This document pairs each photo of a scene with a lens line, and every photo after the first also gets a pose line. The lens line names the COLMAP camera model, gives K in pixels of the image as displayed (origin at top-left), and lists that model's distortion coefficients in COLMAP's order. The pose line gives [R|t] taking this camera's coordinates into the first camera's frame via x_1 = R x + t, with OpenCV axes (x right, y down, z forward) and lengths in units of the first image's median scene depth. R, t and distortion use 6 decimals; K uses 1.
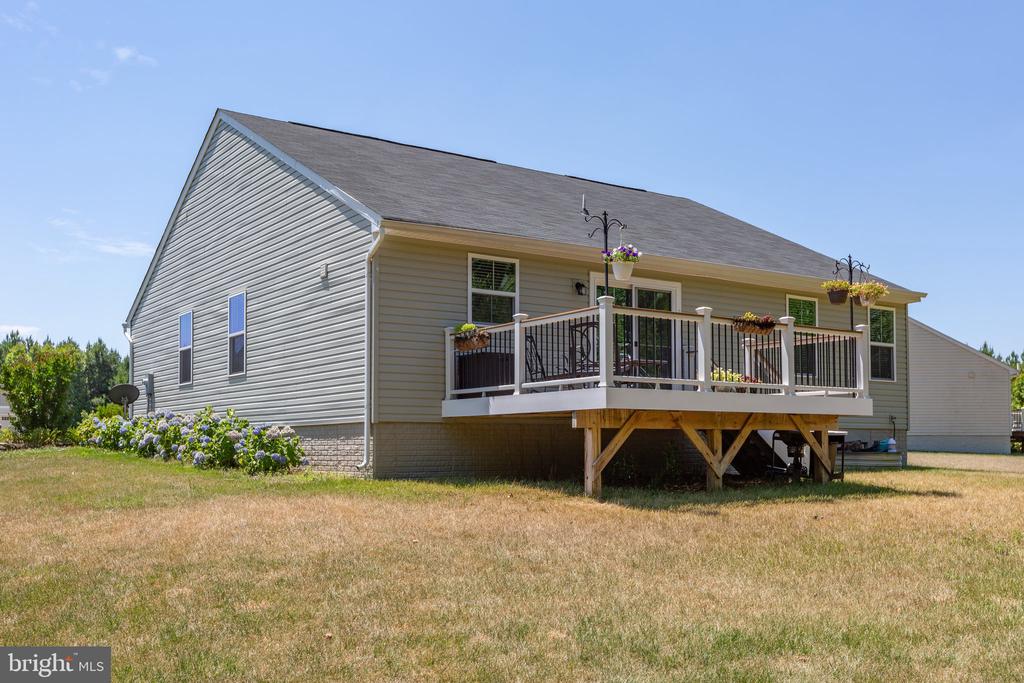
lens RADIAL K [[1004.3, 0, 509.9], [0, 1004.3, 348.1], [0, 0, 1]] dist [0.008670, 0.006609]
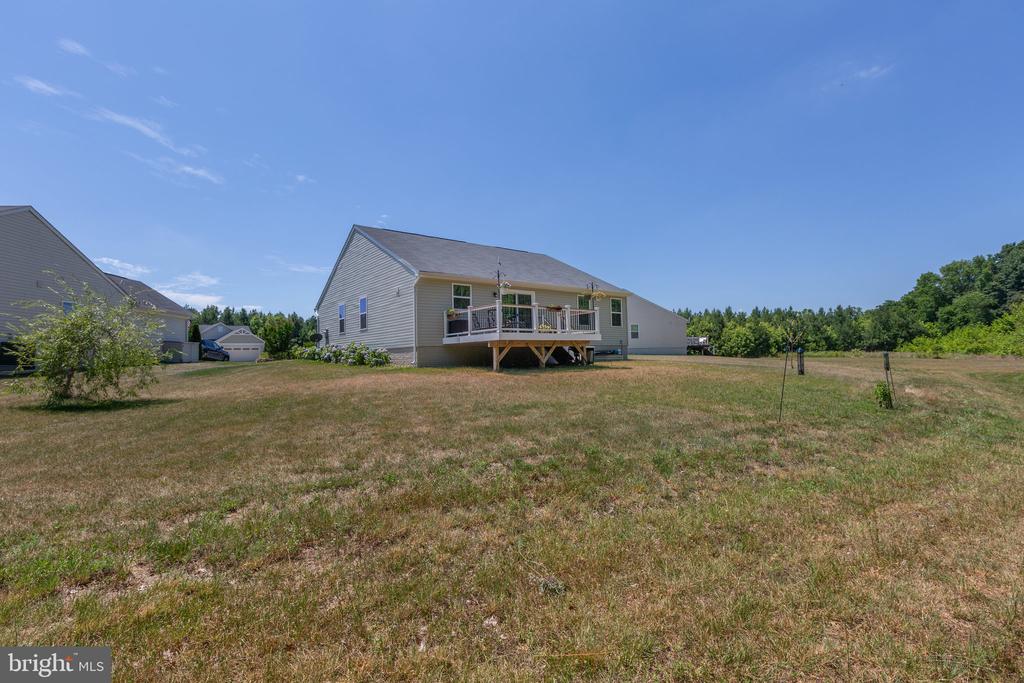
lens RADIAL K [[457.3, 0, 511.5], [0, 457.3, 319.7], [0, 0, 1]] dist [-0.001122, -0.000411]
pose [[0.998072, -0.016570, 0.059814, 0.042863], [0.015614, 0.999744, 0.016404, -0.013583], [-0.060071, -0.015438, 0.998075, -0.228958]]
